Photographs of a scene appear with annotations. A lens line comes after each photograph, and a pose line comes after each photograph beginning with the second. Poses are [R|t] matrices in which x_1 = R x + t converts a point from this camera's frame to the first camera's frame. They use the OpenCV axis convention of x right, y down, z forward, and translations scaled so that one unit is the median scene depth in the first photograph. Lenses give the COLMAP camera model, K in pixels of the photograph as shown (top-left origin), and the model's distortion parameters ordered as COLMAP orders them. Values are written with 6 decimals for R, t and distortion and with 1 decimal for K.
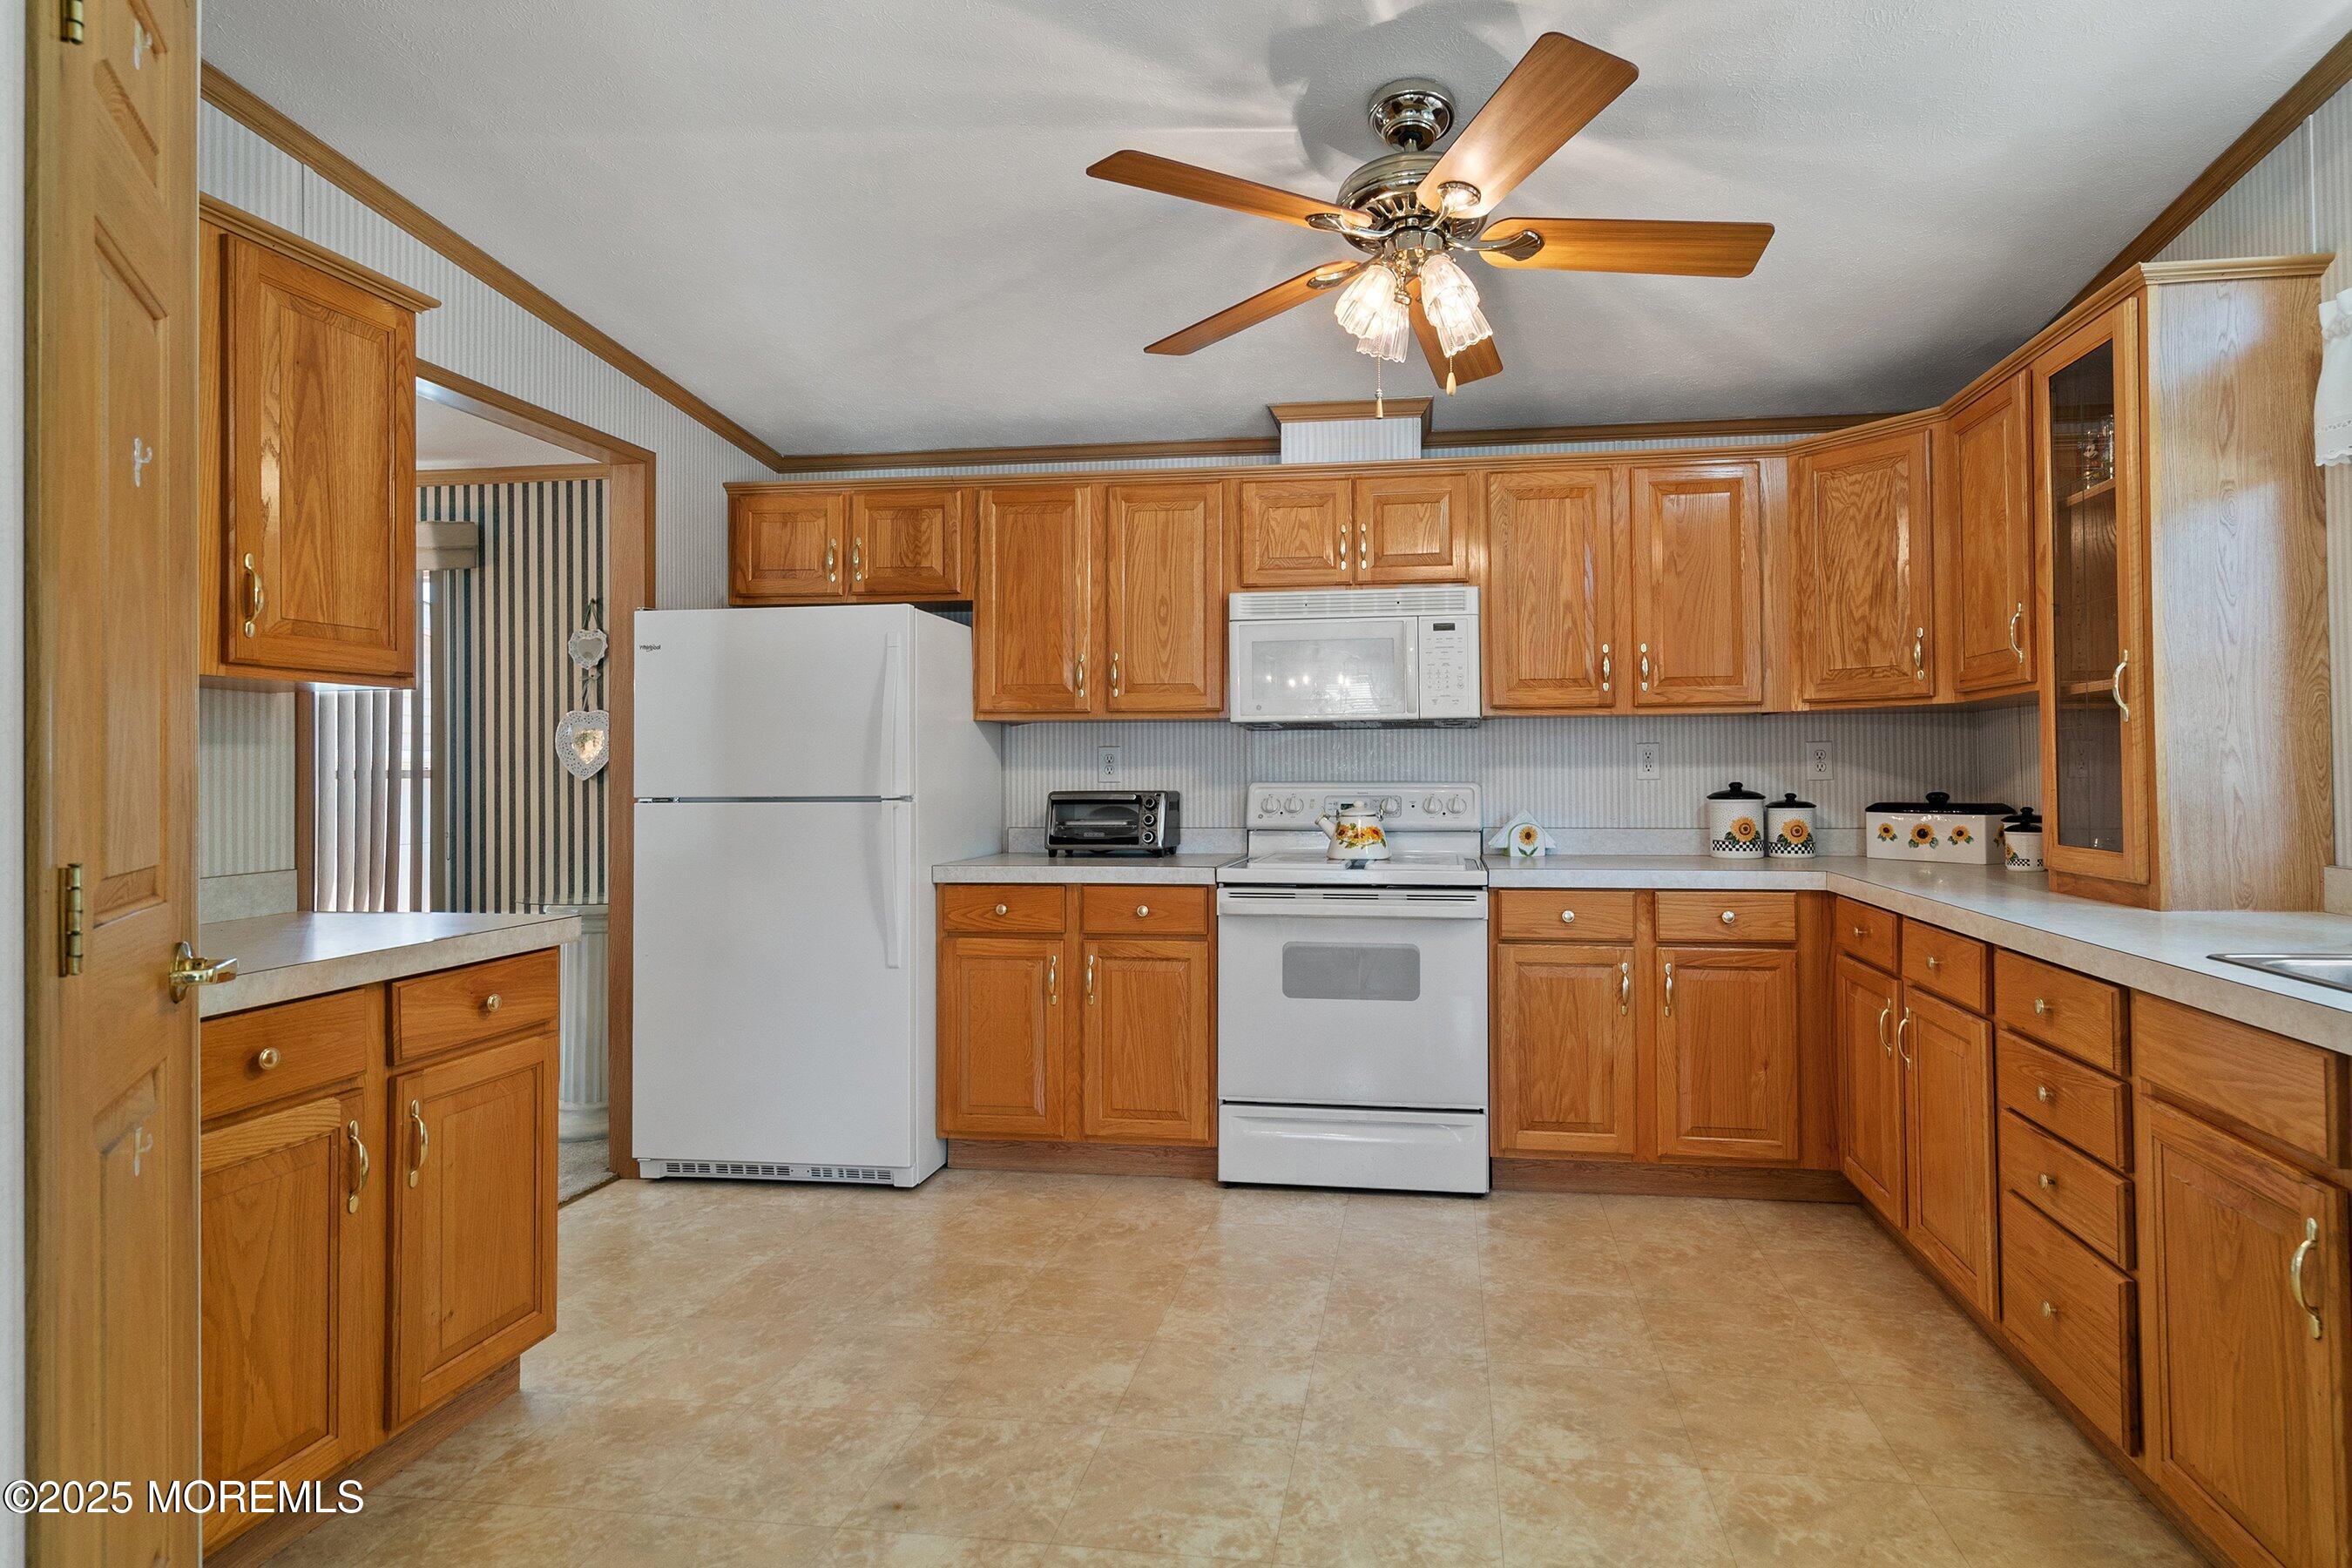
lens RADIAL K [[1213.7, 0, 1275.7], [0, 1213.7, 753.7], [0, 0, 1]] dist [-0.001700, 0.002324]
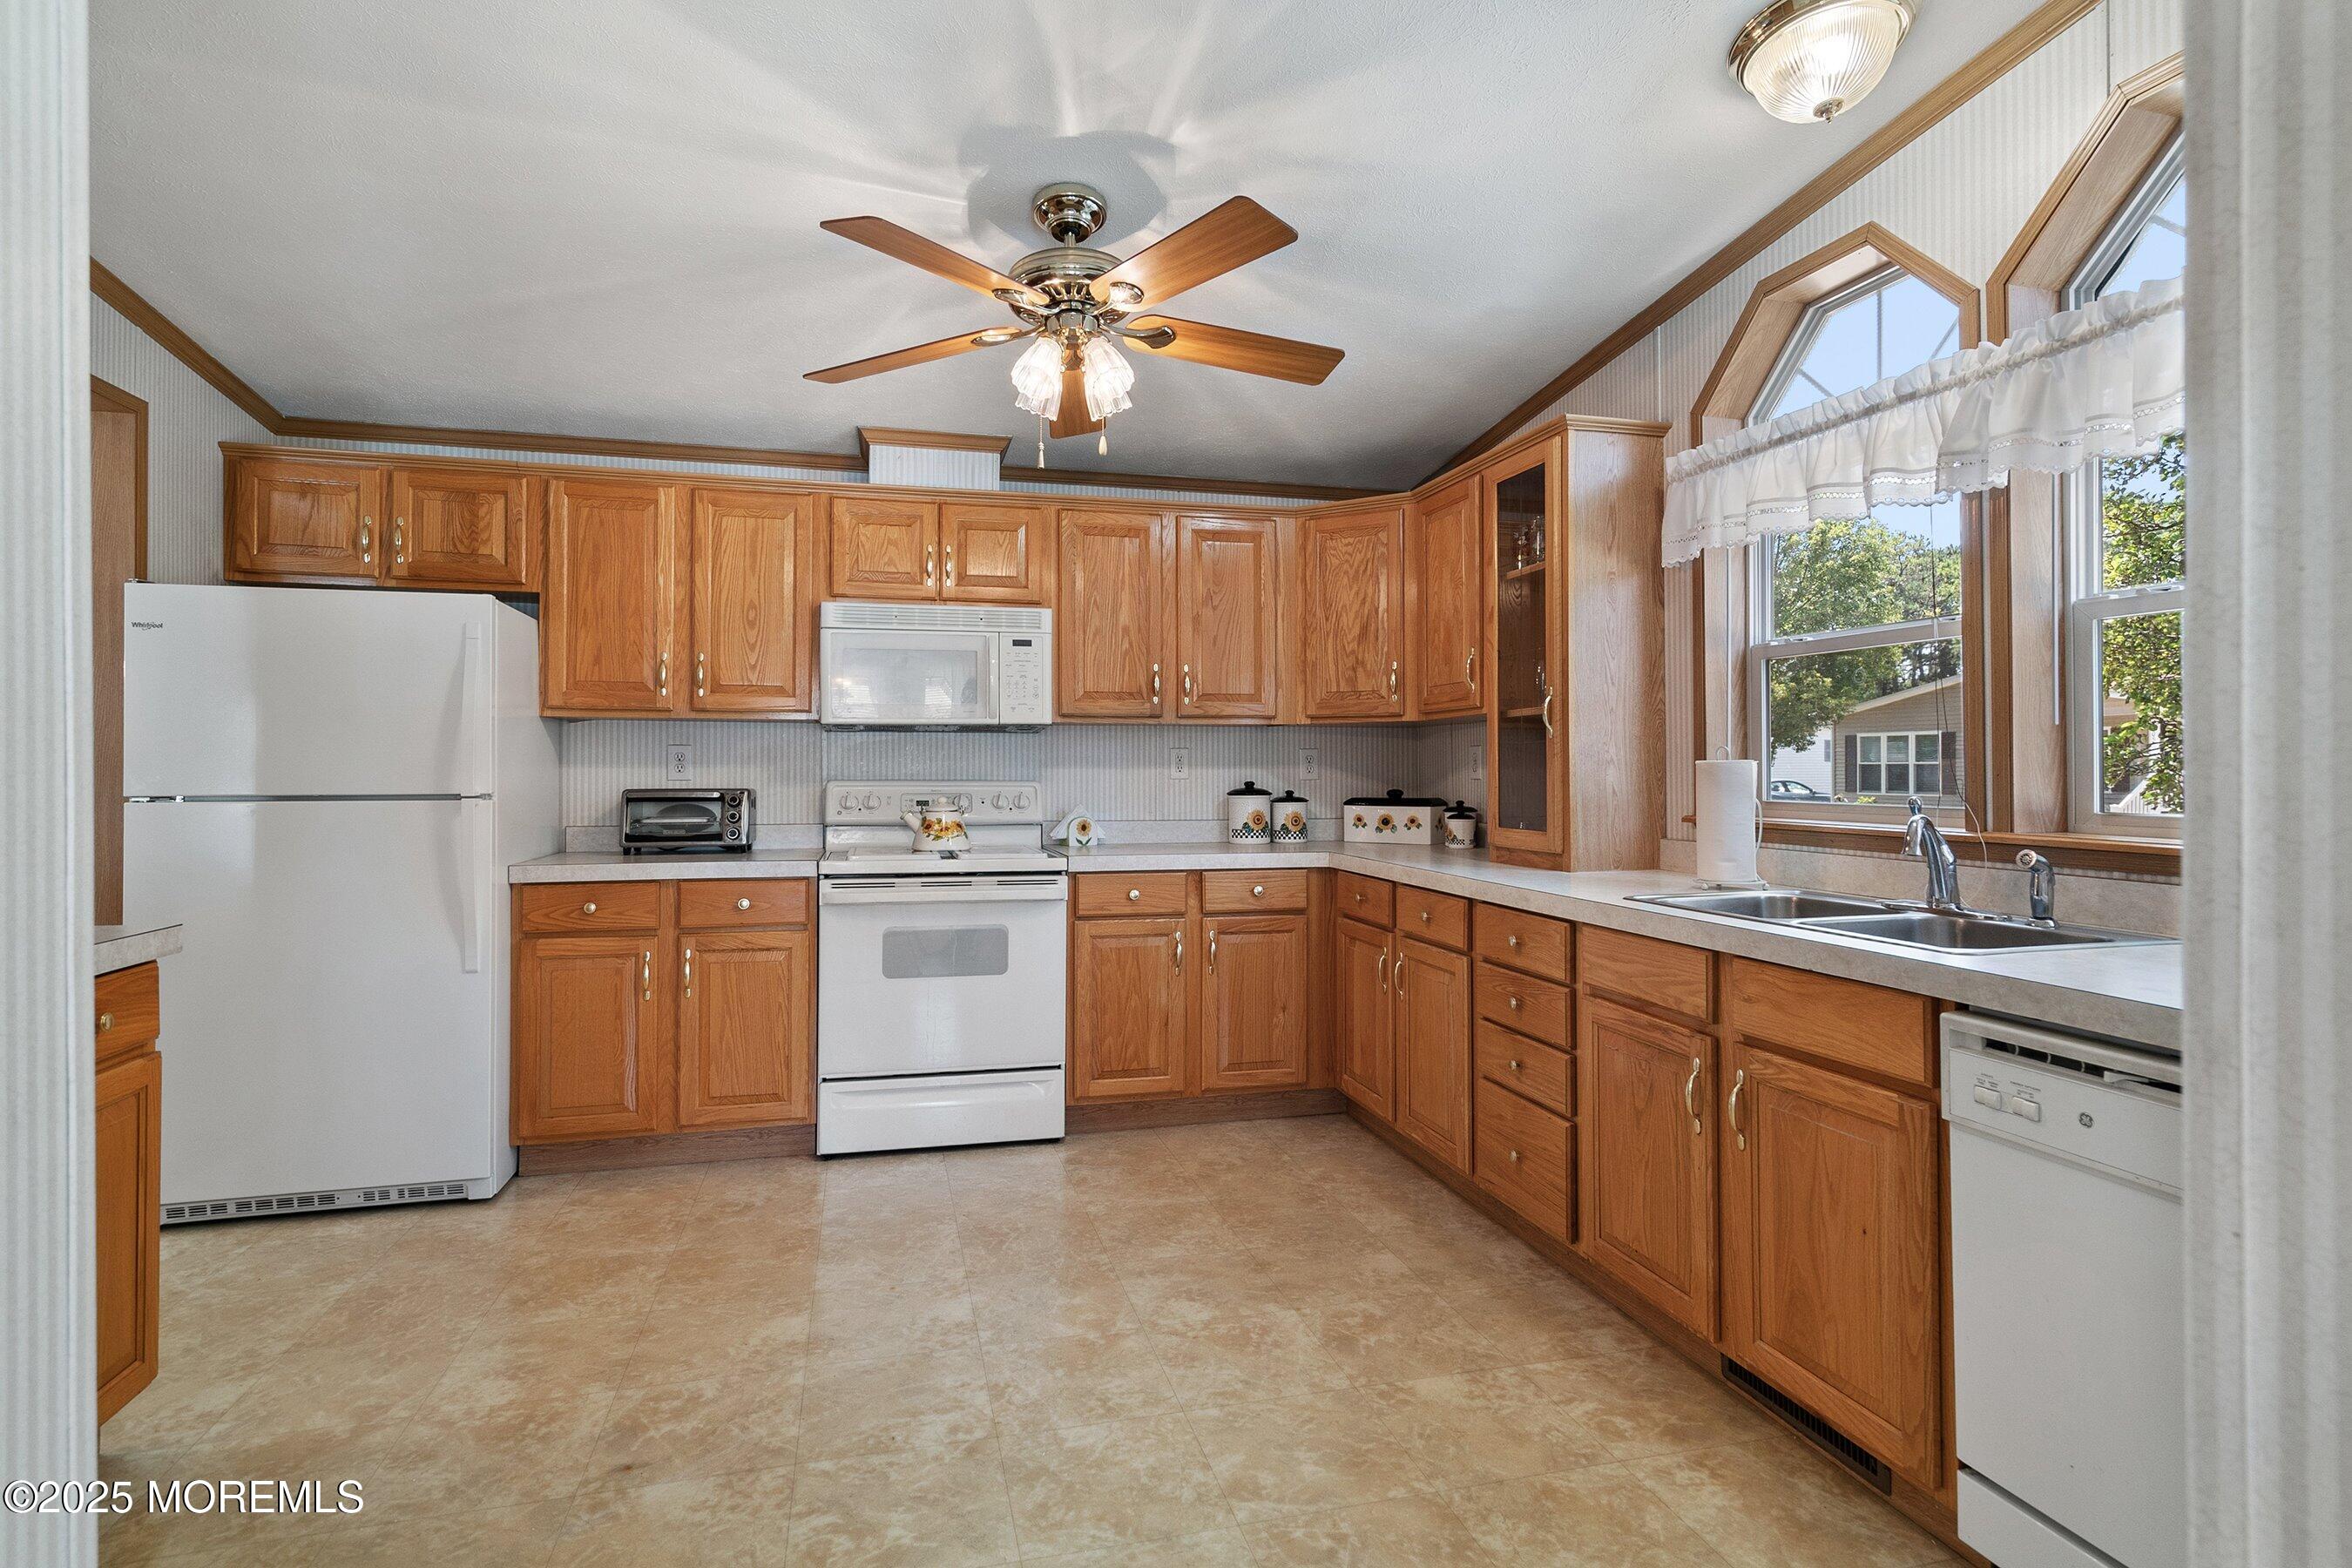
lens RADIAL K [[1167.2, 0, 1167.2], [0, 1167.2, 767.0], [0, 0, 1]] dist [-0.003879, 0.001228]
pose [[0.927777, 0.006358, 0.373082, -0.152337], [-0.010346, 0.999909, 0.008688, -0.000193], [-0.372992, -0.011920, 0.927758, -0.061680]]
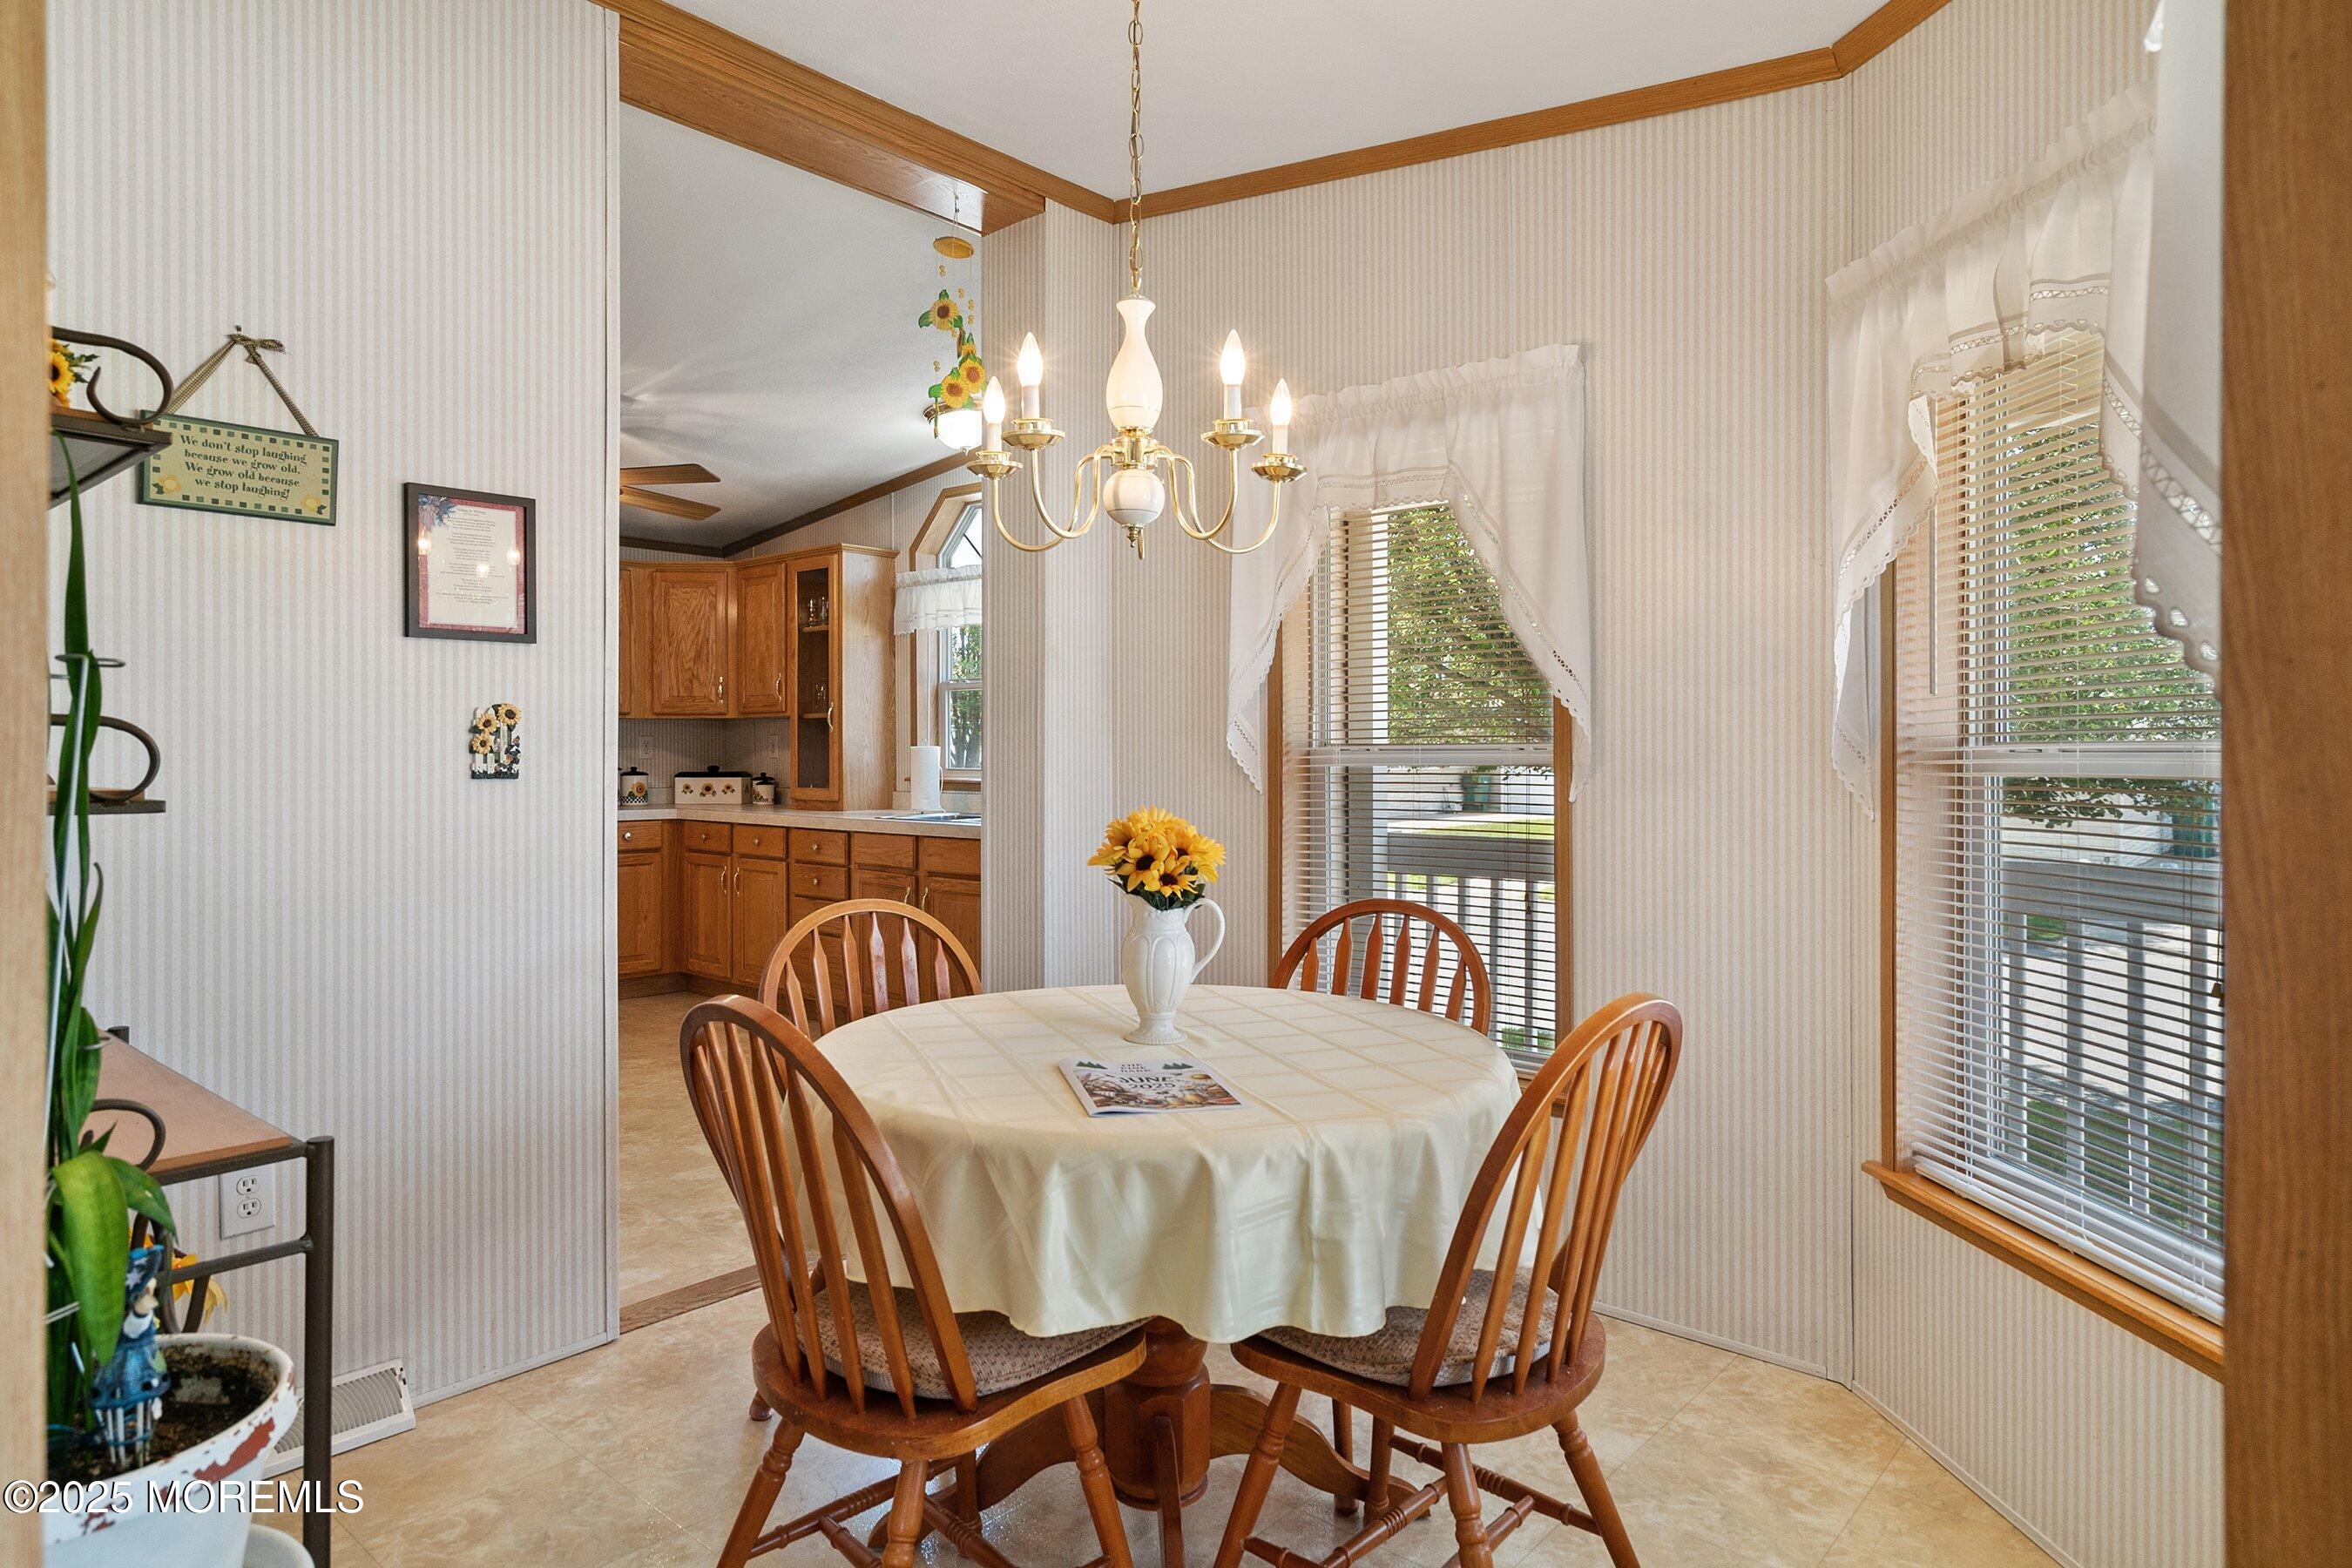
lens RADIAL K [[1352.0, 0, 1176.3], [0, 1352.0, 751.4], [0, 0, 1]] dist [-0.001043, 0.000142]
pose [[0.550119, 0.008049, 0.835047, -0.808315], [-0.016141, 0.999869, 0.000995, -0.002436], [-0.834930, -0.014026, 0.550177, -0.723687]]
